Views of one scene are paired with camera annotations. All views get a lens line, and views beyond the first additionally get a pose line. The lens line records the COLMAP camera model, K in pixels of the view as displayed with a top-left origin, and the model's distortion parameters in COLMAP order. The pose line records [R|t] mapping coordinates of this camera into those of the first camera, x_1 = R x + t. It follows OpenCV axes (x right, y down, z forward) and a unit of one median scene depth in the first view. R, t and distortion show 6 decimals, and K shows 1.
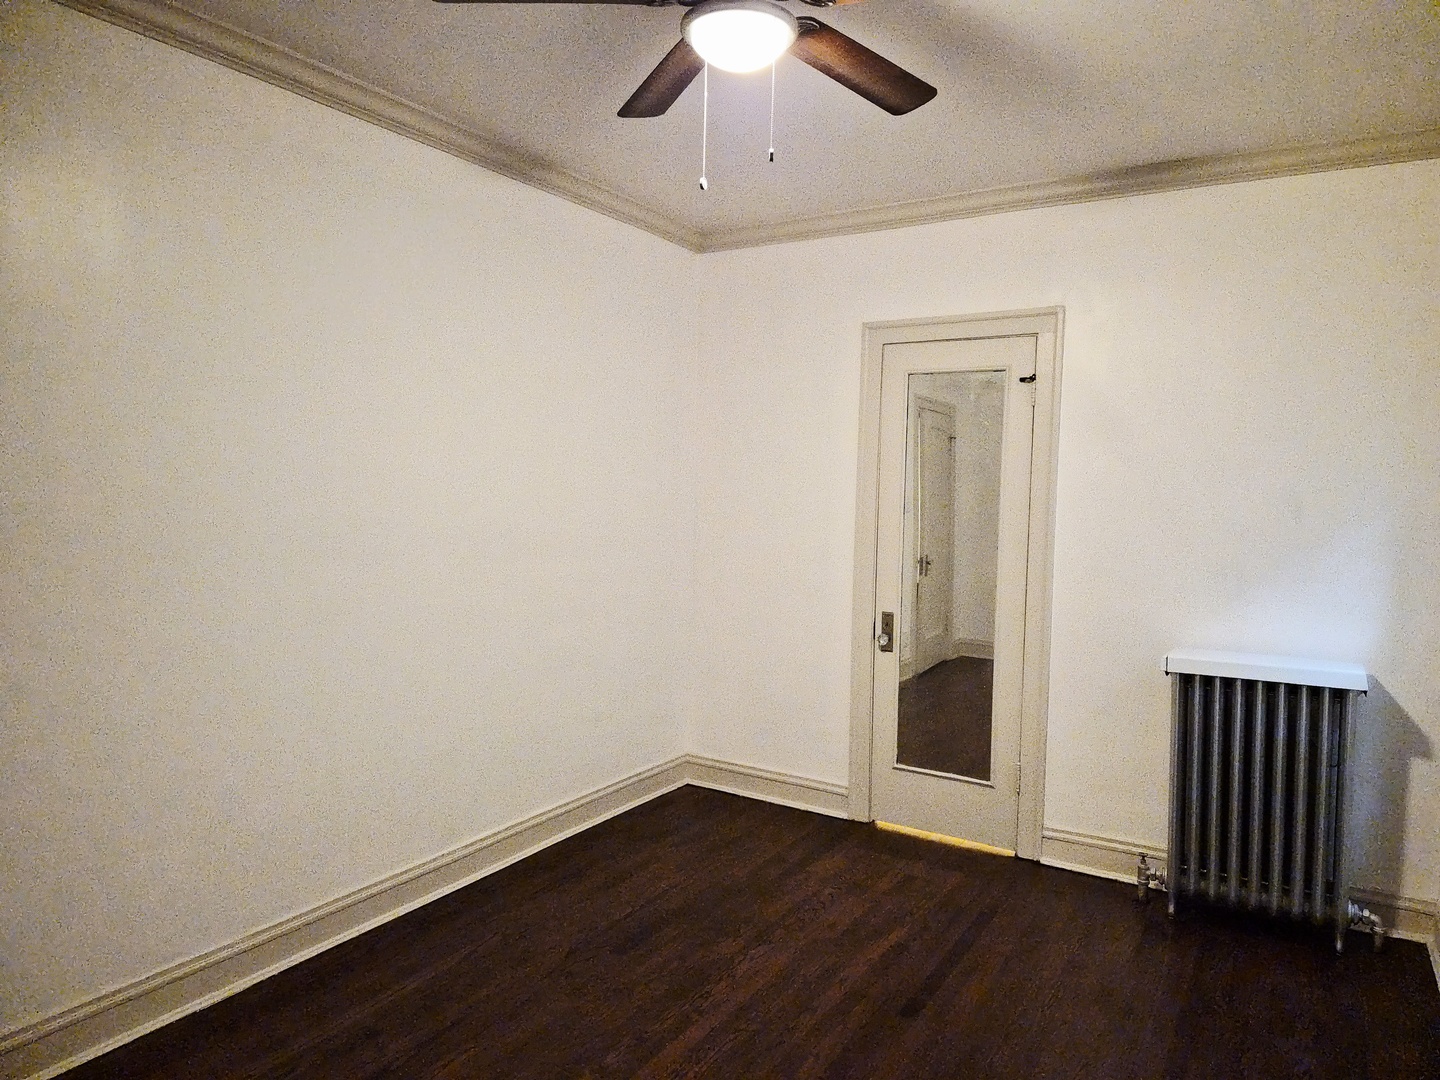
lens RADIAL K [[937.3, 0, 744.4], [0, 937.3, 514.5], [0, 0, 1]] dist [-0.002980, -0.001842]
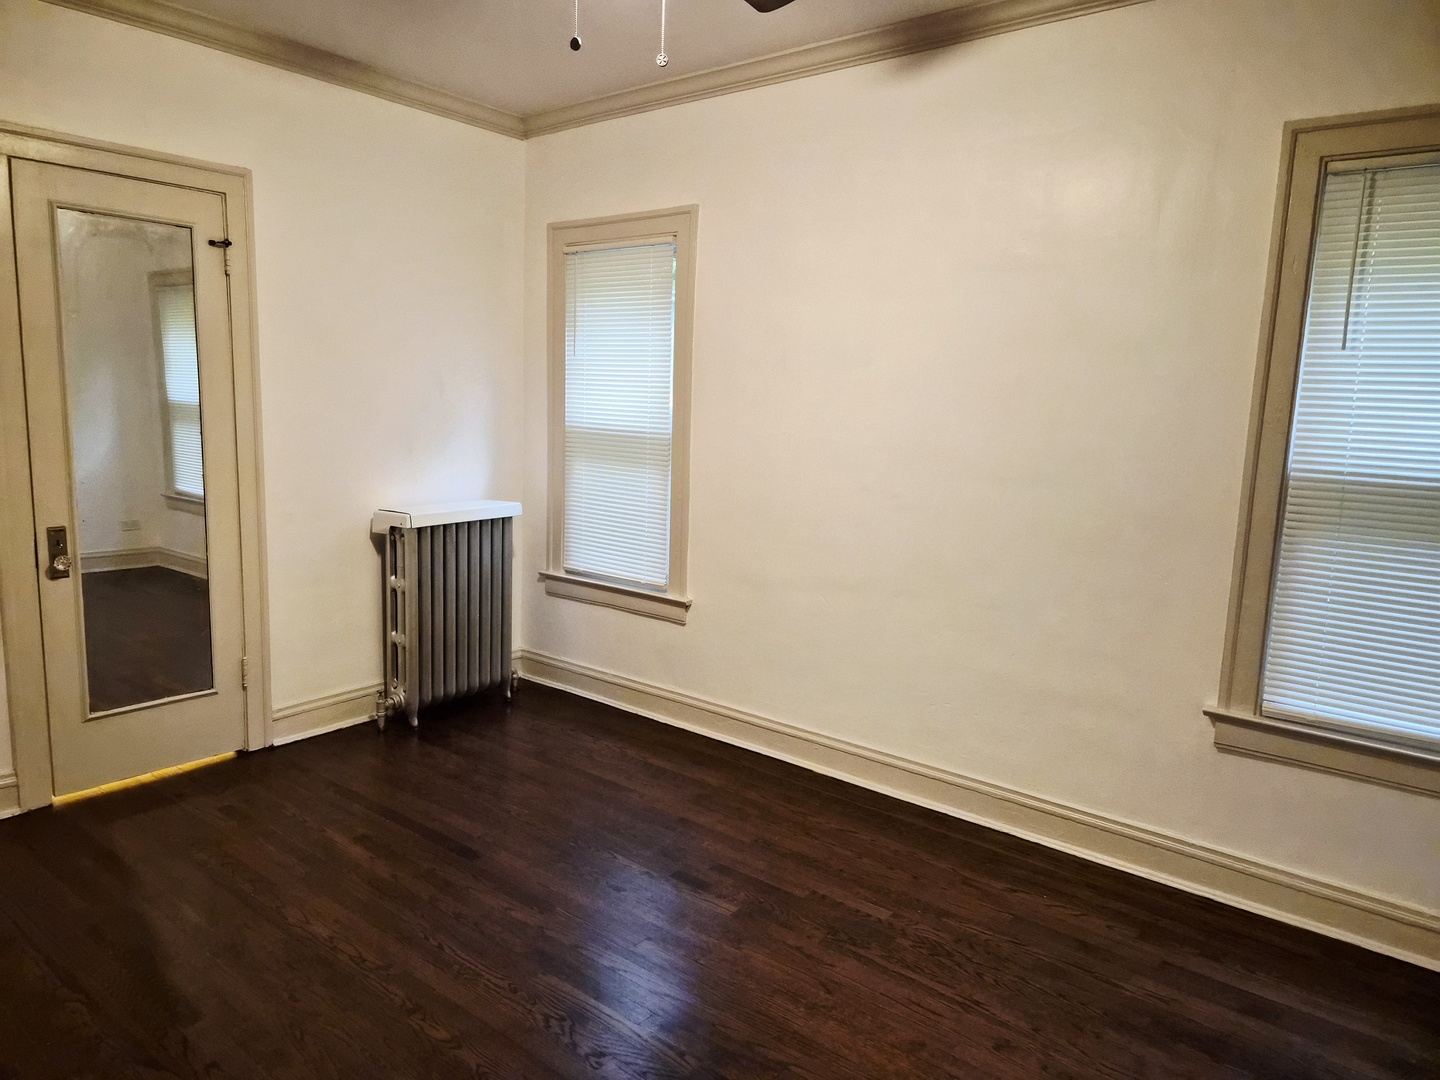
lens RADIAL K [[937.3, 0, 744.4], [0, 937.3, 514.5], [0, 0, 1]] dist [-0.002980, -0.001842]
pose [[0.102370, -0.143170, 0.984390, -0.577980], [-0.006365, 0.989474, 0.144571, -0.020164], [-0.994726, -0.021065, 0.100381, 0.404285]]
